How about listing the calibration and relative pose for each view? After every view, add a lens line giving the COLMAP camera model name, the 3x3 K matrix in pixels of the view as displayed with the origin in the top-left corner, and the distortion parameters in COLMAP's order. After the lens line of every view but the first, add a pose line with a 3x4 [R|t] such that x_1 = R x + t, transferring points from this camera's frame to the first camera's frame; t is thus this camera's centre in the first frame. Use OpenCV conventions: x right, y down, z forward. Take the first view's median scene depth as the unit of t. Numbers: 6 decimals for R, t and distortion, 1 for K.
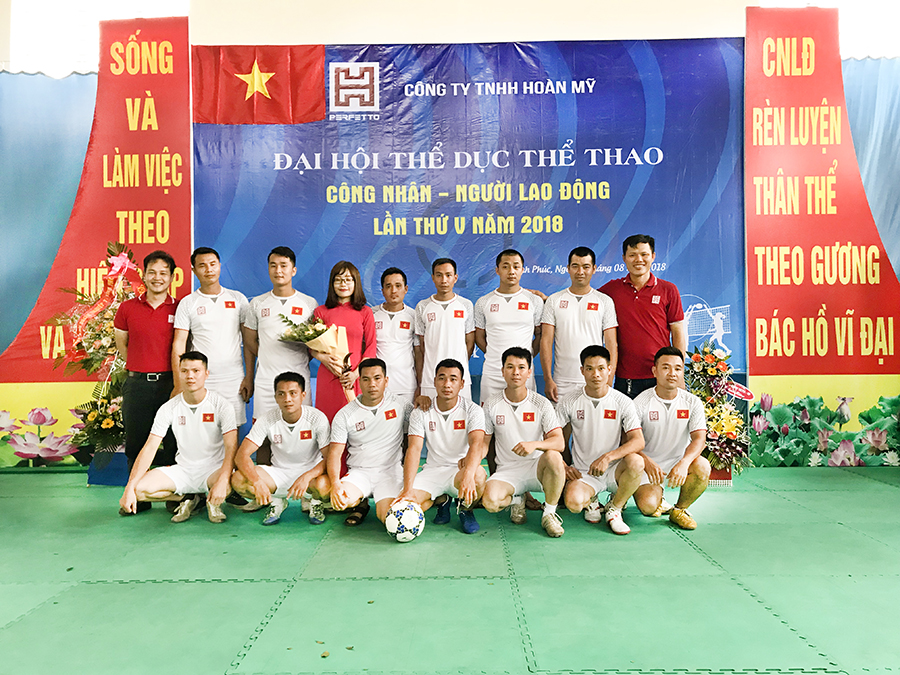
lens RADIAL K [[736.2, 0, 450.8], [0, 736.2, 336.9], [0, 0, 1]] dist [-0.006645, 0.029522]
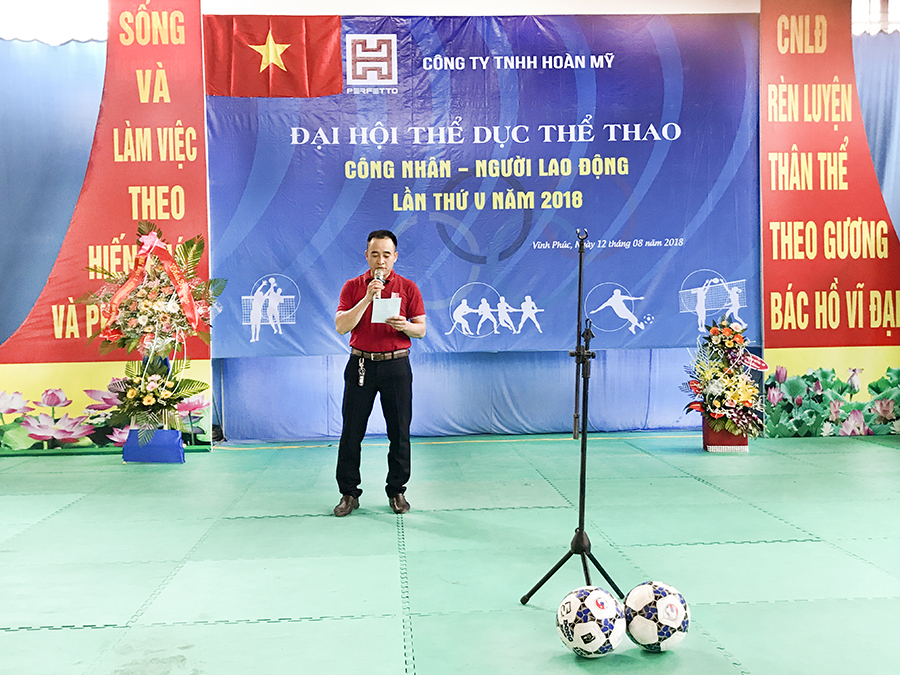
lens RADIAL K [[990.2, 0, 452.5], [0, 990.2, 334.2], [0, 0, 1]] dist [0.013750, 0.000000]
pose [[0.997870, -0.009202, 0.064587, -0.113025], [0.007706, 0.999697, 0.023374, -0.002866], [-0.064783, -0.022826, 0.997638, -0.339329]]
